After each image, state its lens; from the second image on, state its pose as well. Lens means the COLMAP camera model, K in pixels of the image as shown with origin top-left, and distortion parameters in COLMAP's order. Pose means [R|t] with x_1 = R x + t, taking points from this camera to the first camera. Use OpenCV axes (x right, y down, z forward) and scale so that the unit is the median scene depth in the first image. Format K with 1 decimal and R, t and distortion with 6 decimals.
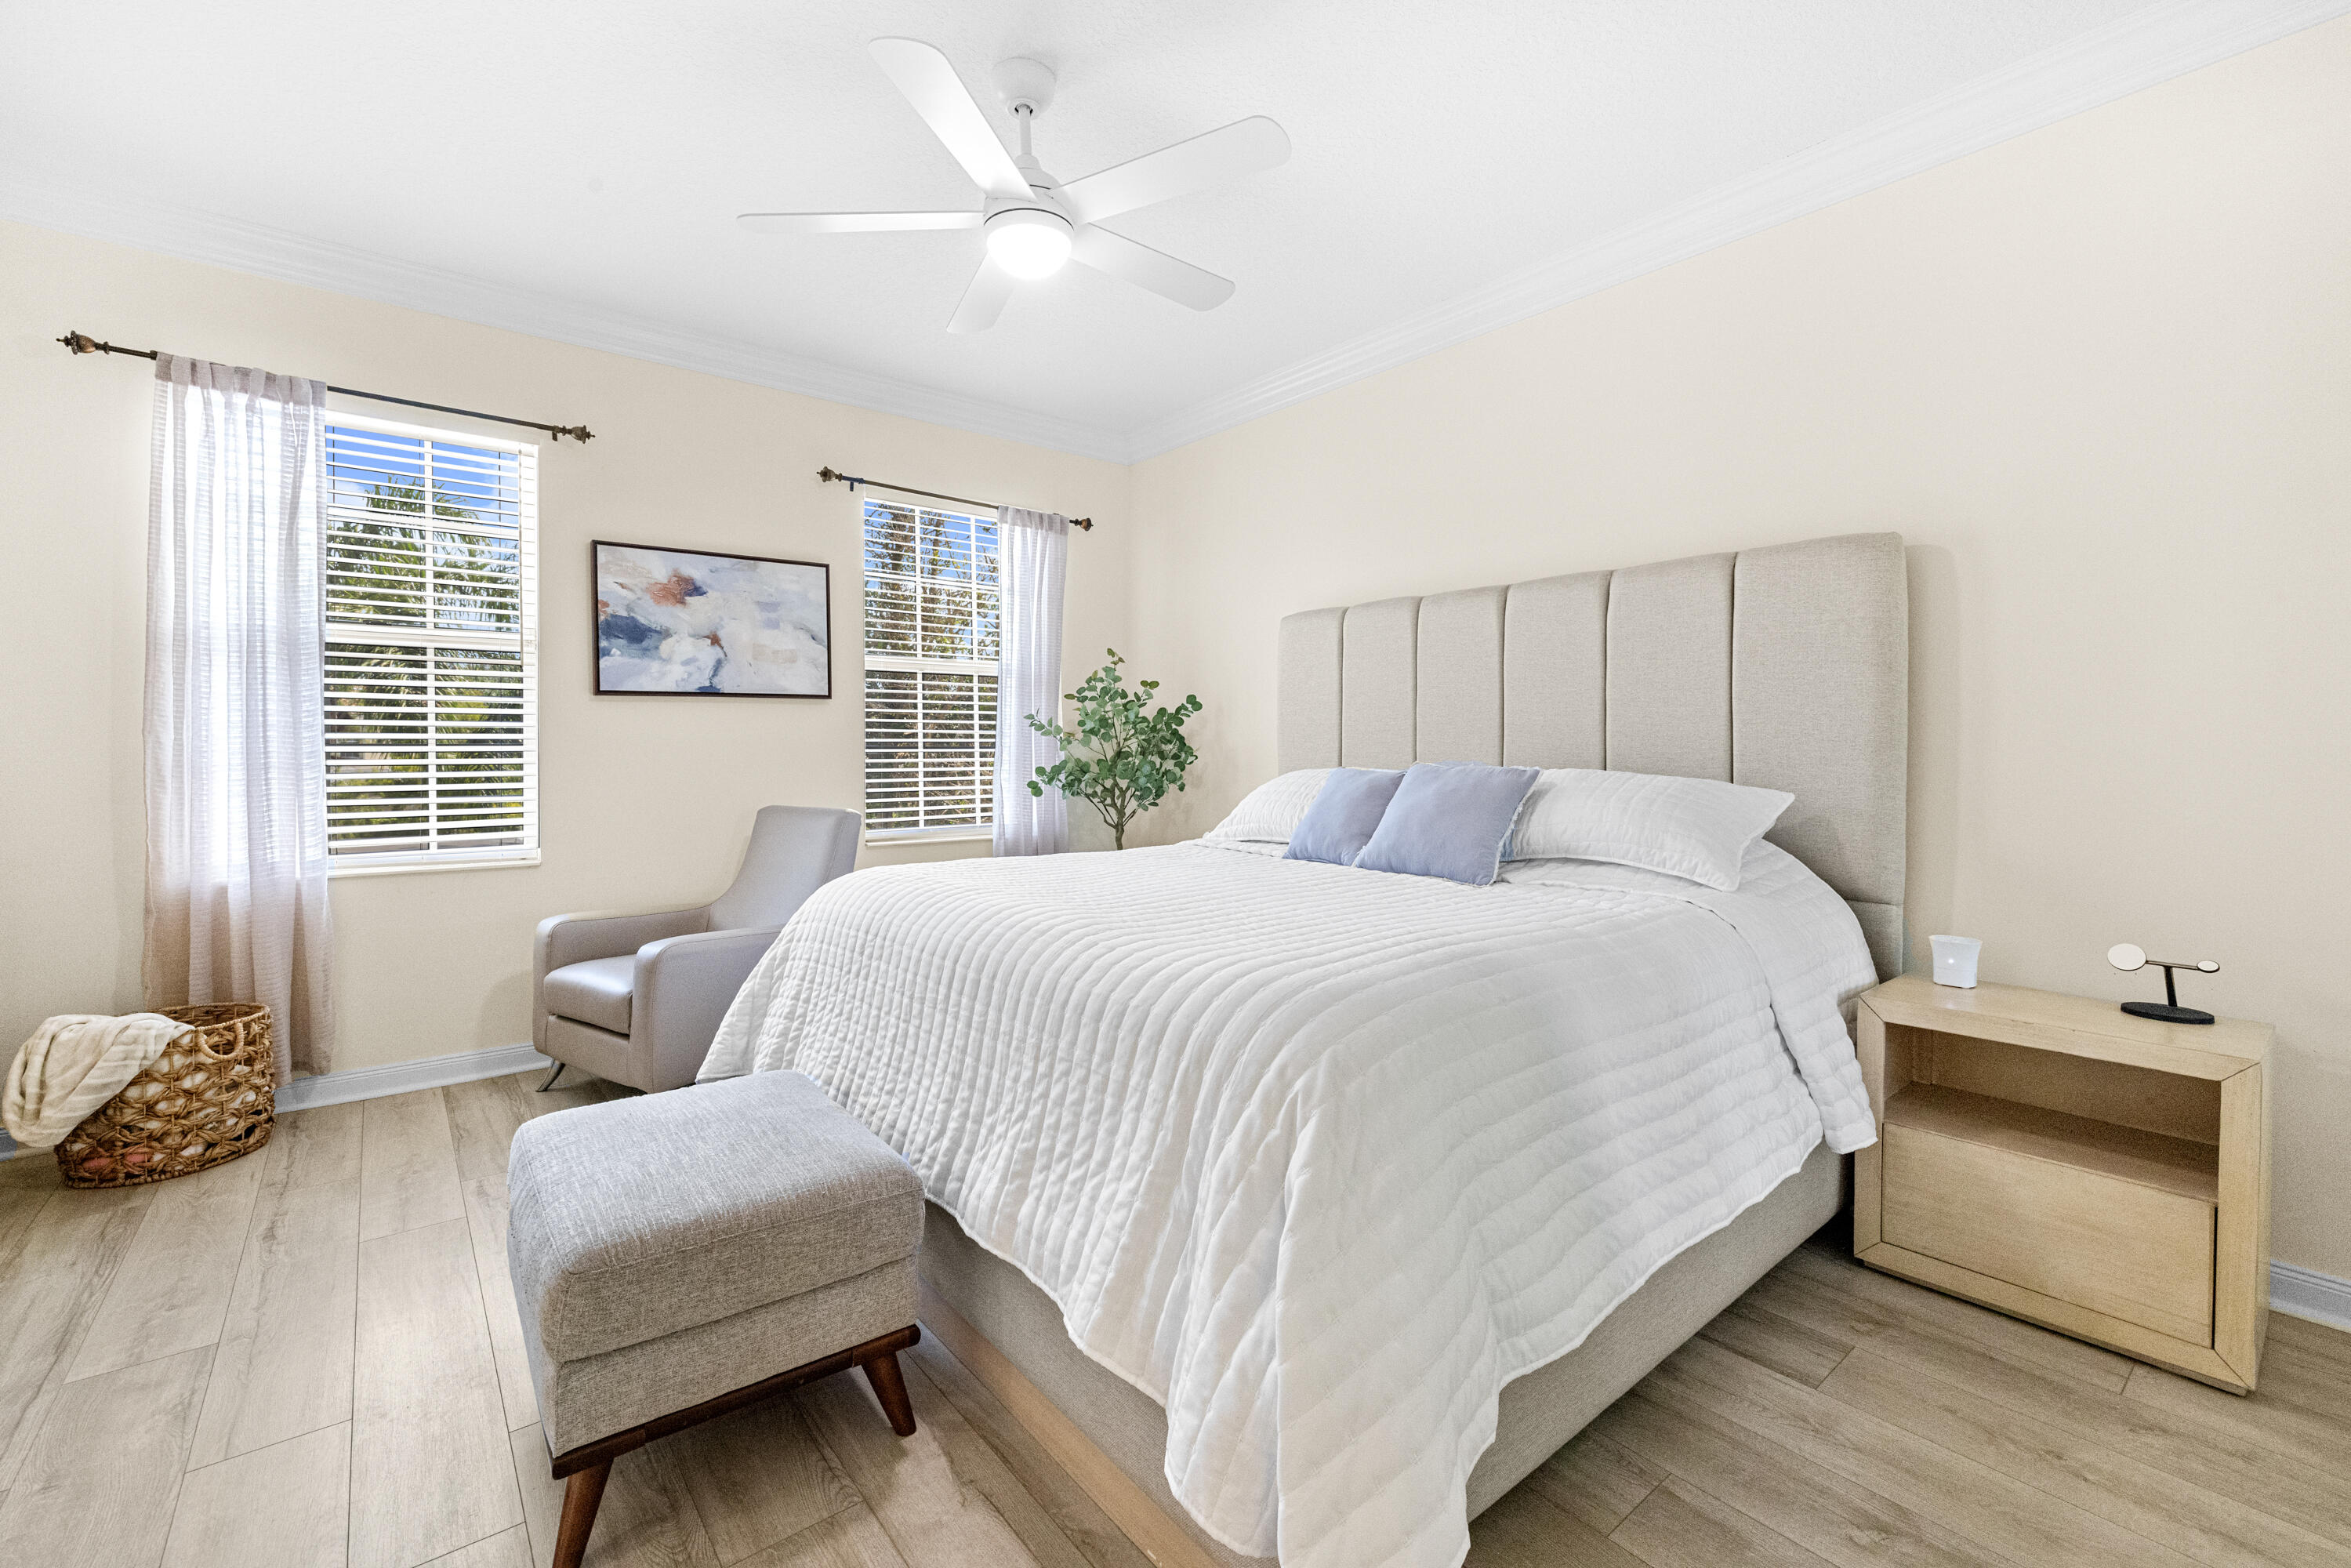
lens RADIAL K [[996.5, 0, 1164.0], [0, 996.5, 758.9], [0, 0, 1]] dist [0.002245, 0.000152]
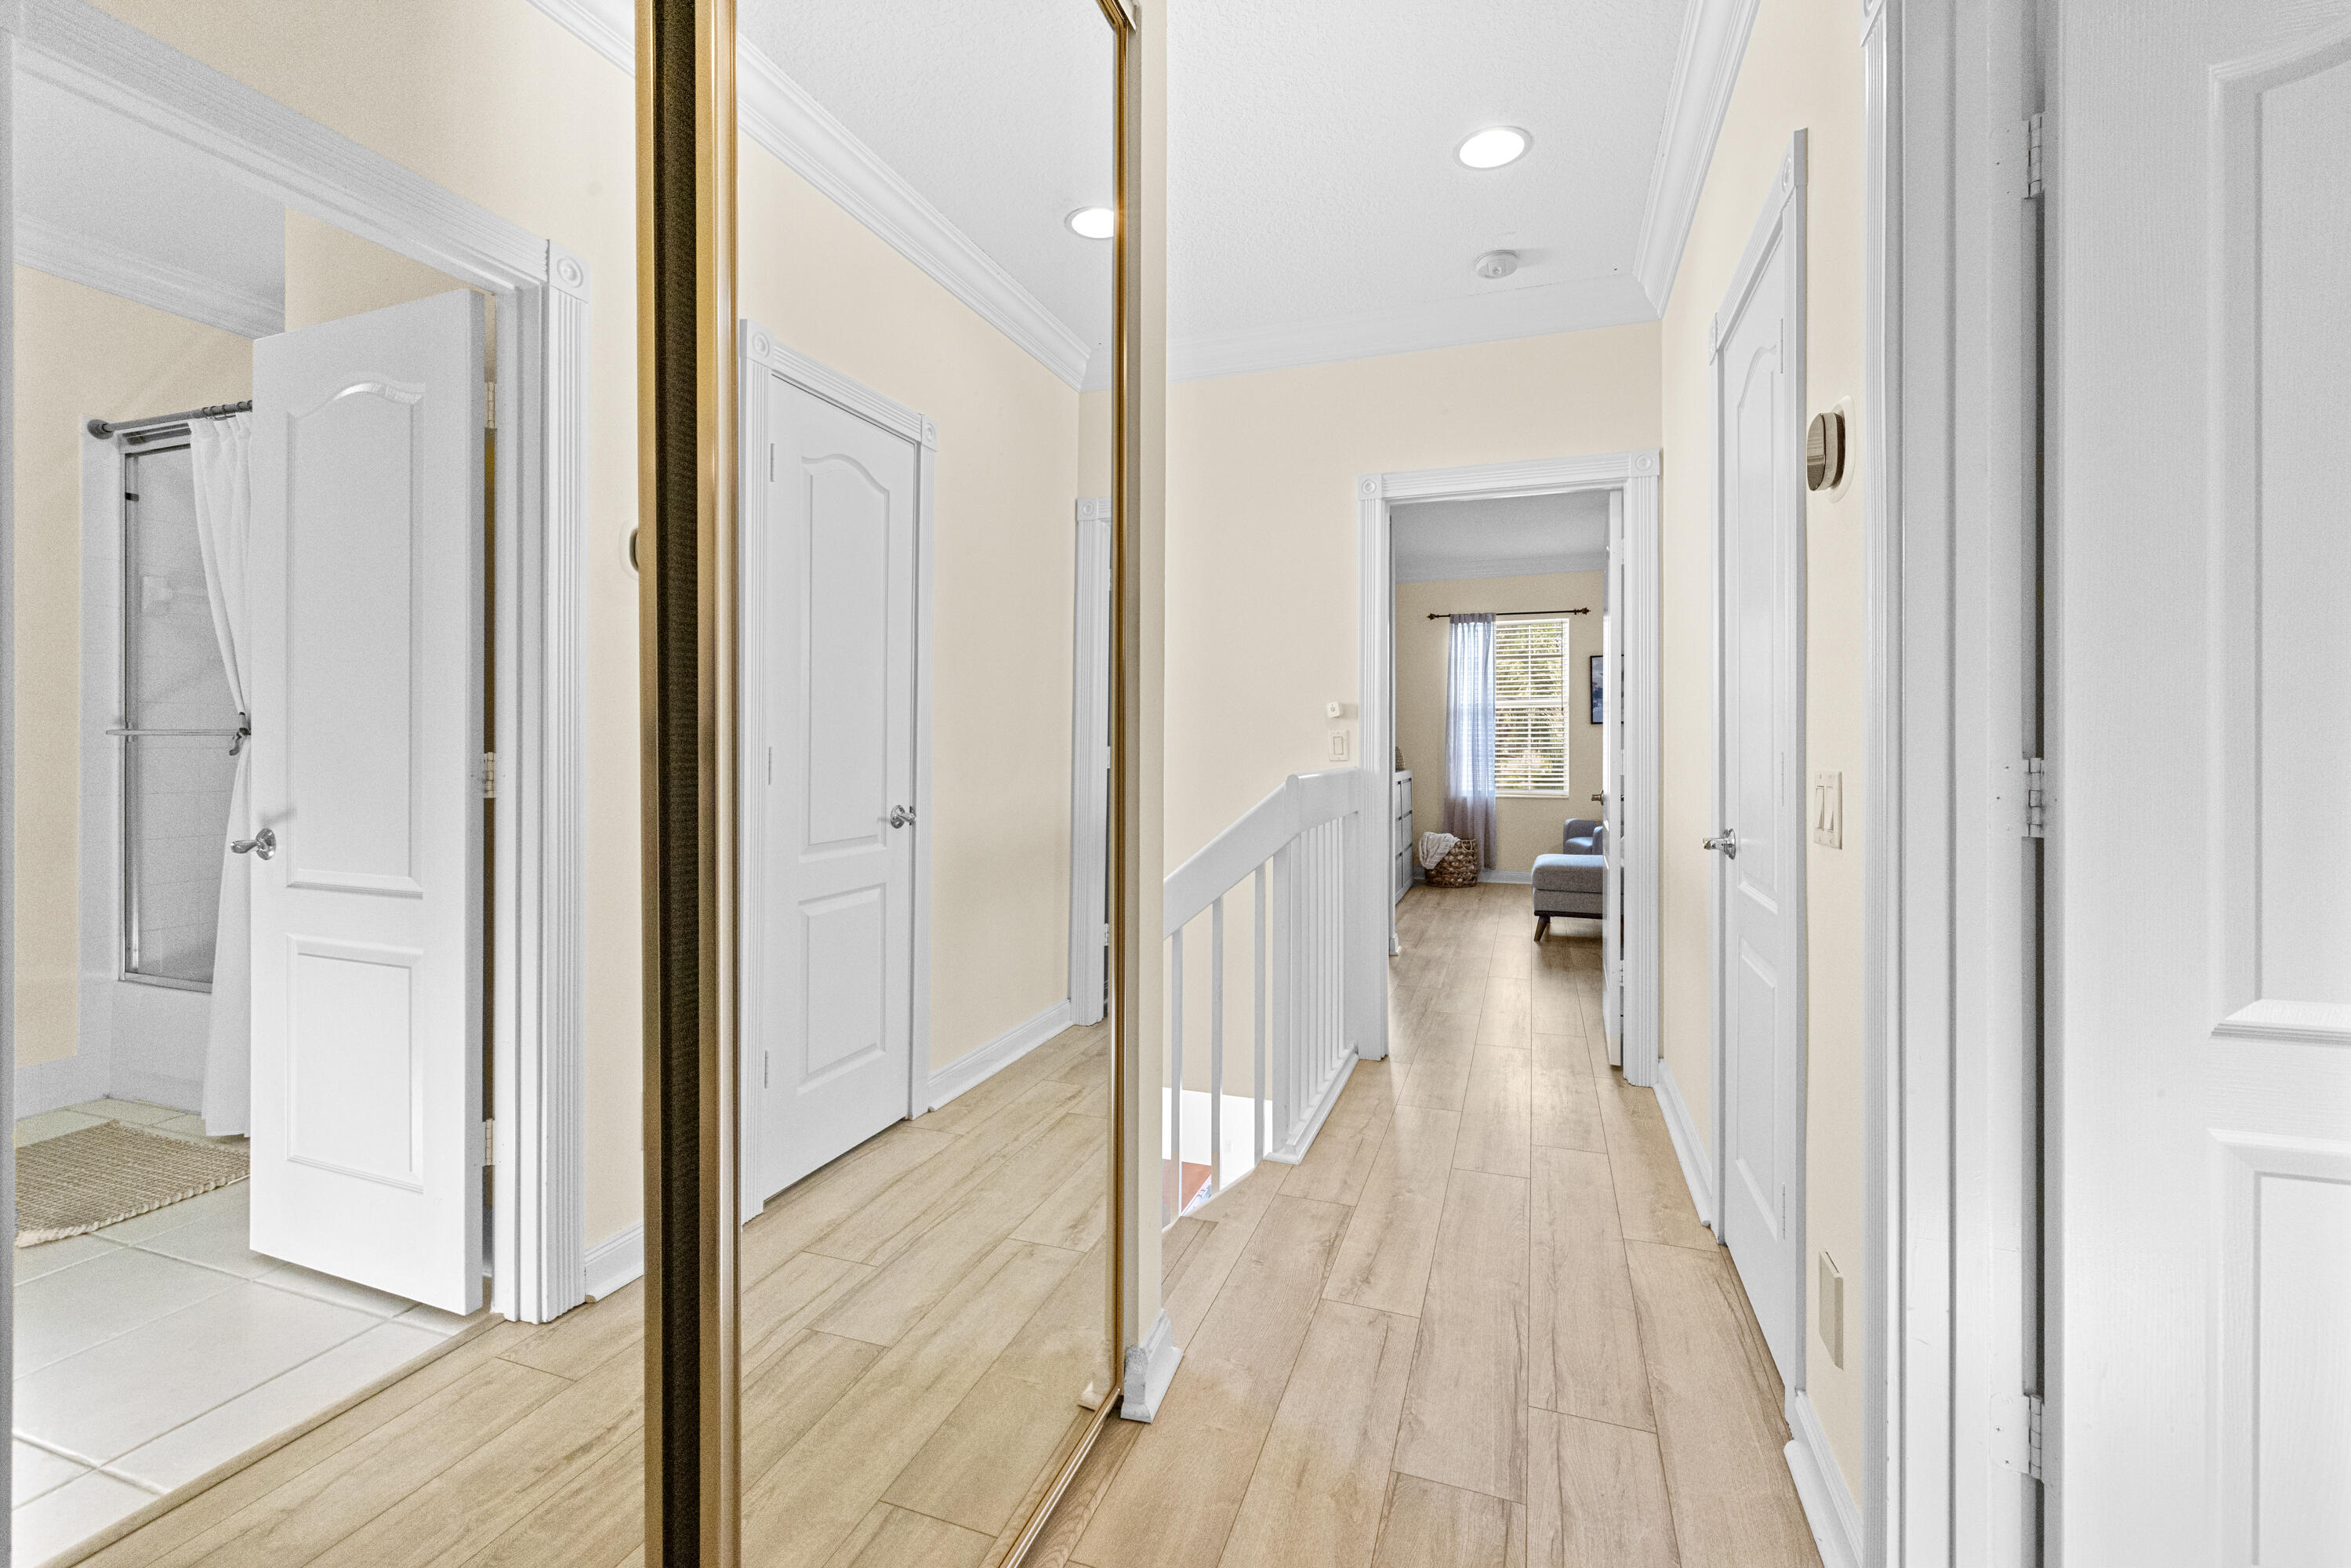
lens RADIAL K [[996.5, 0, 1183.5], [0, 996.5, 744.3], [0, 0, 1]] dist [0.002245, 0.000152]
pose [[0.536838, -0.002345, -0.843682, 0.990497], [-0.007395, 0.999945, -0.007484, 0.005476], [0.843653, 0.010257, 0.536791, -1.169053]]
